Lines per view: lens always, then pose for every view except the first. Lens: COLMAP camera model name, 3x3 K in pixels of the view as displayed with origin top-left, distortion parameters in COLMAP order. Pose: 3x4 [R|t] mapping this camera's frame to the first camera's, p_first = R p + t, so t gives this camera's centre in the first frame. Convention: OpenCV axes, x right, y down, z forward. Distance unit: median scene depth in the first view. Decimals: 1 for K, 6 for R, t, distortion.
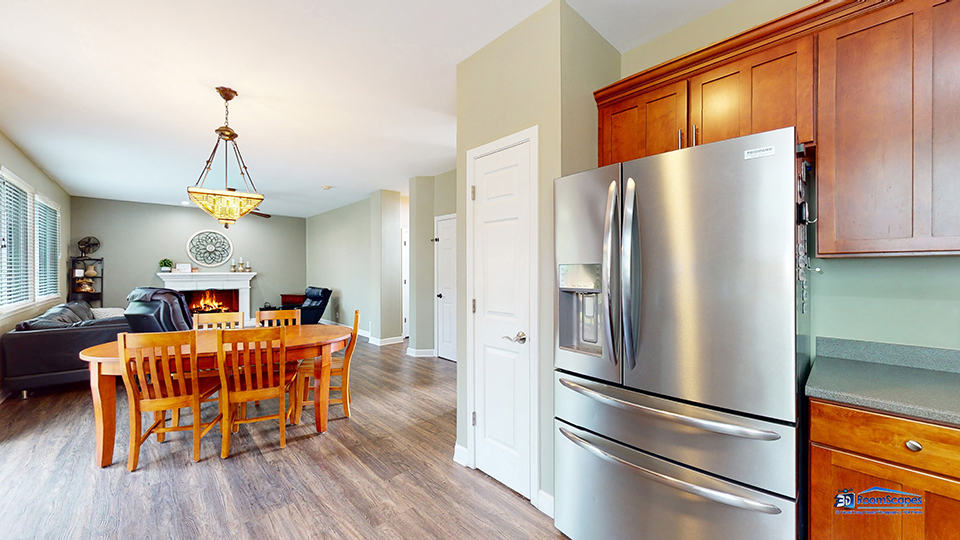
lens RADIAL K [[376.9, 0, 478.3], [0, 376.9, 270.2], [0, 0, 1]] dist [0.015631, -0.001327]
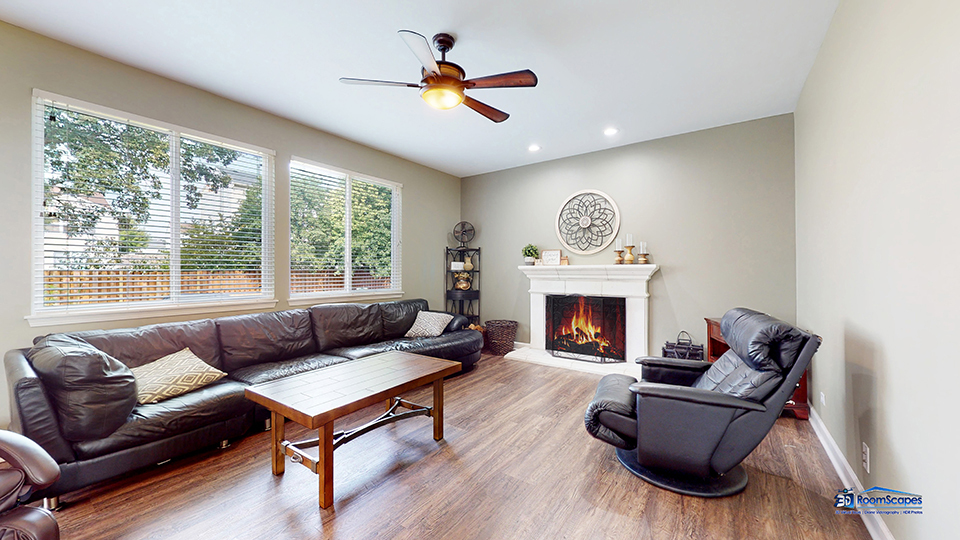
lens RADIAL K [[342.7, 0, 480.4], [0, 342.7, 269.4], [0, 0, 1]] dist [0.009767, 0.000320]
pose [[0.217234, -0.002066, -0.976117, -0.255425], [0.001694, 0.999997, -0.001739, 0.014088], [0.976118, -0.001276, 0.217236, 0.782979]]
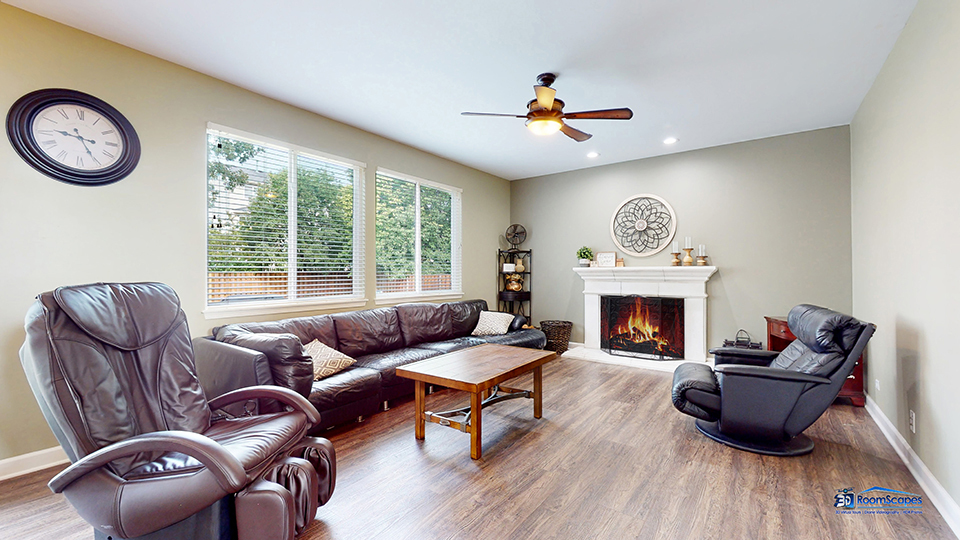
lens RADIAL K [[376.9, 0, 483.6], [0, 376.9, 269.1], [0, 0, 1]] dist [0.015631, -0.001327]
pose [[0.198124, -0.005865, -0.980159, -0.192553], [0.002881, 0.999981, -0.005401, 0.012981], [0.980173, -0.001754, 0.198137, 0.685784]]
